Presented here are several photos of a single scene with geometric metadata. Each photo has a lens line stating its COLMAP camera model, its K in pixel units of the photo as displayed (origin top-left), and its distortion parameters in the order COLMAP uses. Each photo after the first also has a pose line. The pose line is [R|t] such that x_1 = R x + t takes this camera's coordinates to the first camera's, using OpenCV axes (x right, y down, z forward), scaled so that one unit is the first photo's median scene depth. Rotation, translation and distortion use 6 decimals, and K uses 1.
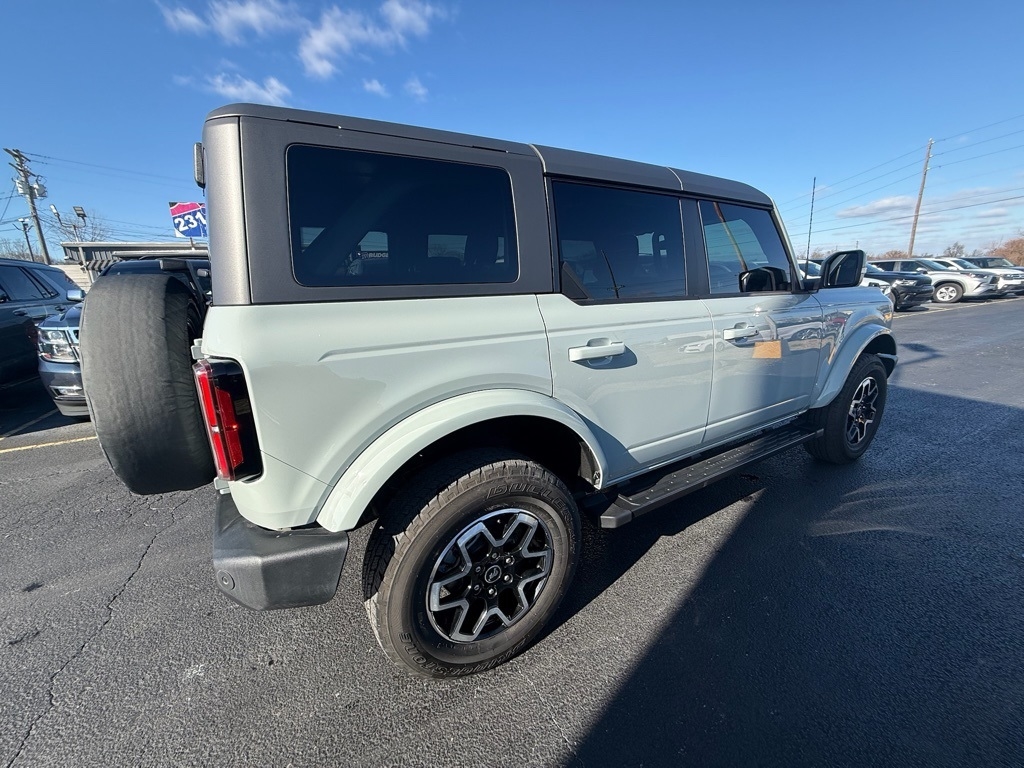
lens RADIAL K [[407.8, 0, 512.7], [0, 407.8, 385.7], [0, 0, 1]] dist [-0.001572, 0.000663]
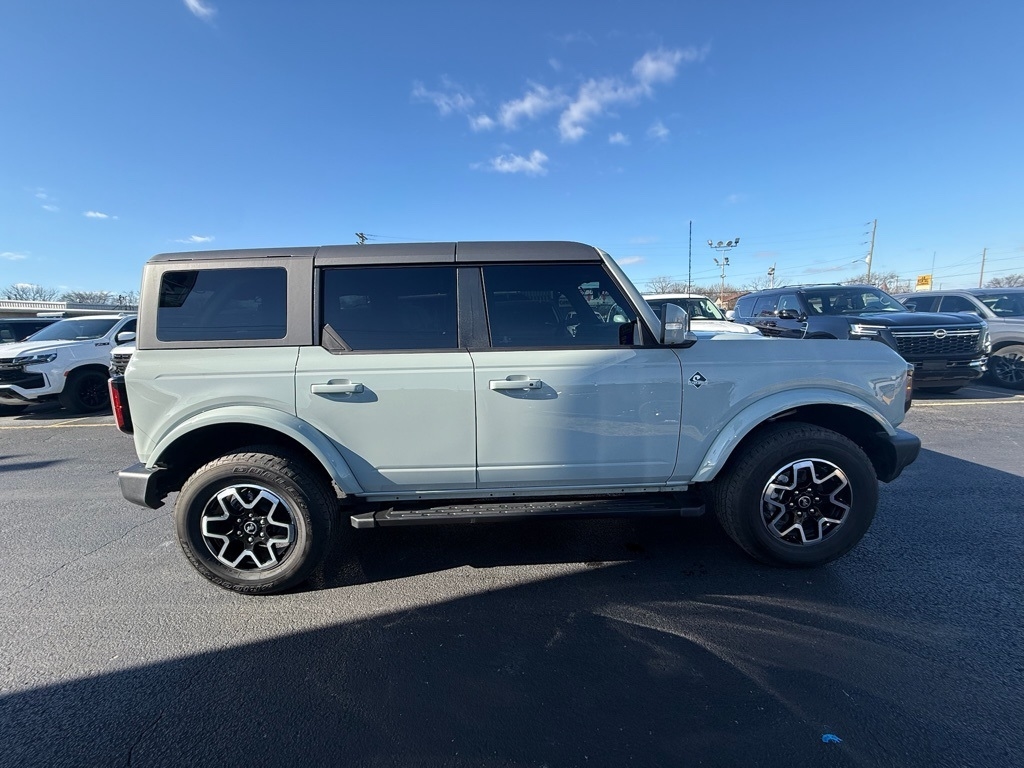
lens RADIAL K [[407.8, 0, 512.7], [0, 407.8, 385.7], [0, 0, 1]] dist [-0.001572, 0.000663]
pose [[0.865251, 0.077949, -0.495242, 1.492052], [-0.119145, 0.991509, -0.052103, -0.098093], [0.486976, 0.104088, 0.867191, 0.103990]]
